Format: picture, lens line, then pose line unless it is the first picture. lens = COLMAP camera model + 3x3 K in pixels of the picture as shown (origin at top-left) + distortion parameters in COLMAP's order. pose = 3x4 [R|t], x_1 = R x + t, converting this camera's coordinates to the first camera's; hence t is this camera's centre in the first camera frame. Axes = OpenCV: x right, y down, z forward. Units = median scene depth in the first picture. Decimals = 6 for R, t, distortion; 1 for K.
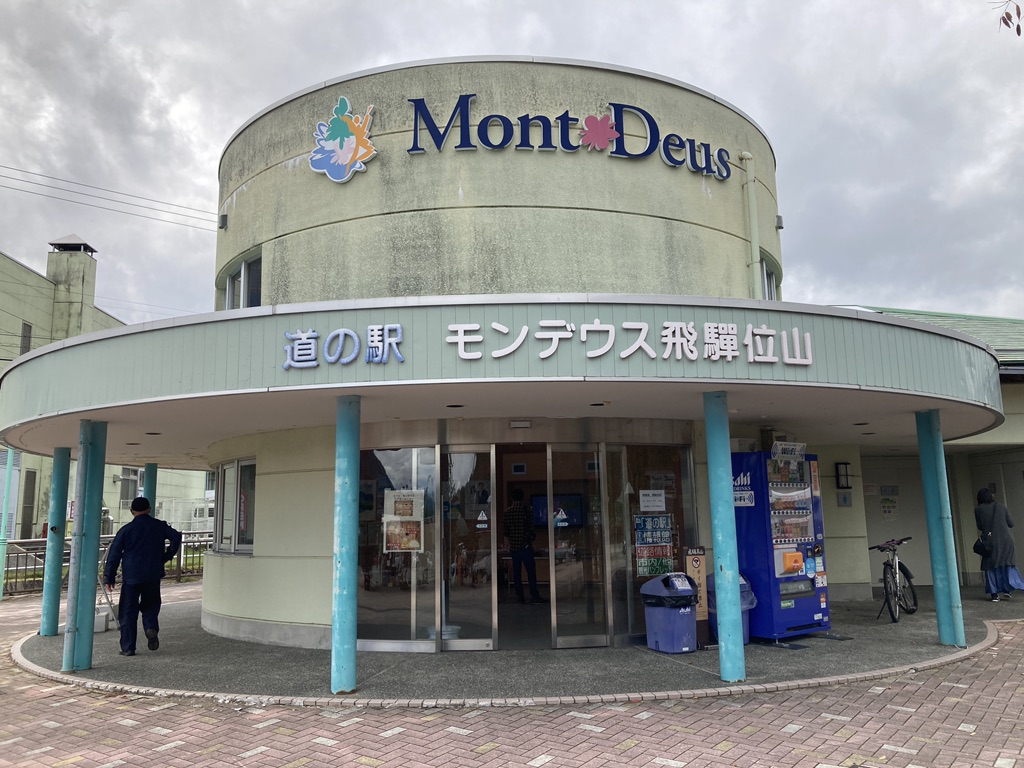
lens RADIAL K [[674.8, 0, 504.7], [0, 674.8, 387.3], [0, 0, 1]] dist [0.013433, -0.026370]
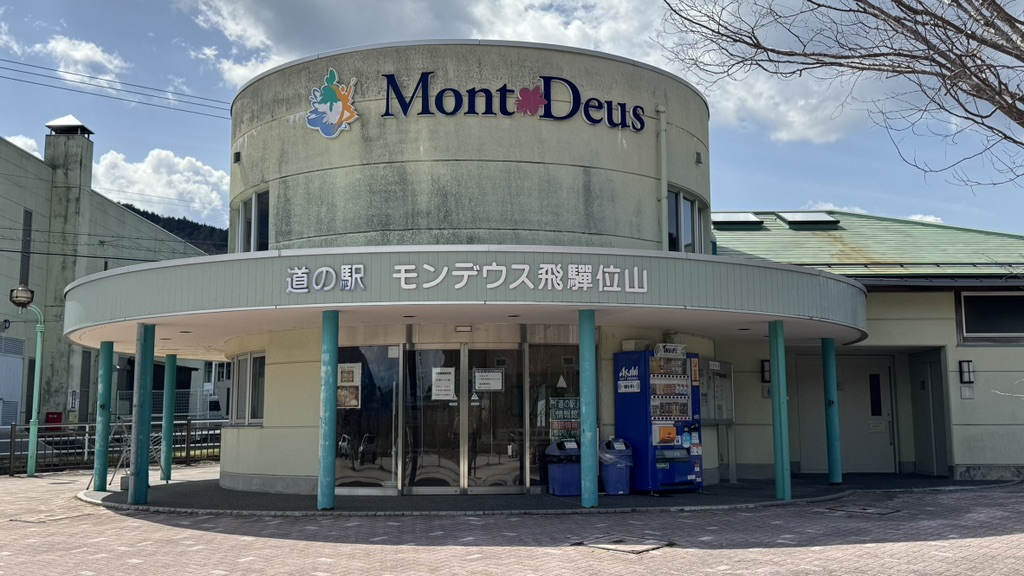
lens RADIAL K [[770.7, 0, 513.5], [0, 770.7, 288.9], [0, 0, 1]] dist [0.026558, -0.000837]
pose [[0.999476, 0.007506, -0.031495, 0.158607], [-0.006679, 0.999632, 0.026282, -0.059659], [0.031680, -0.026057, 0.999158, -0.478317]]
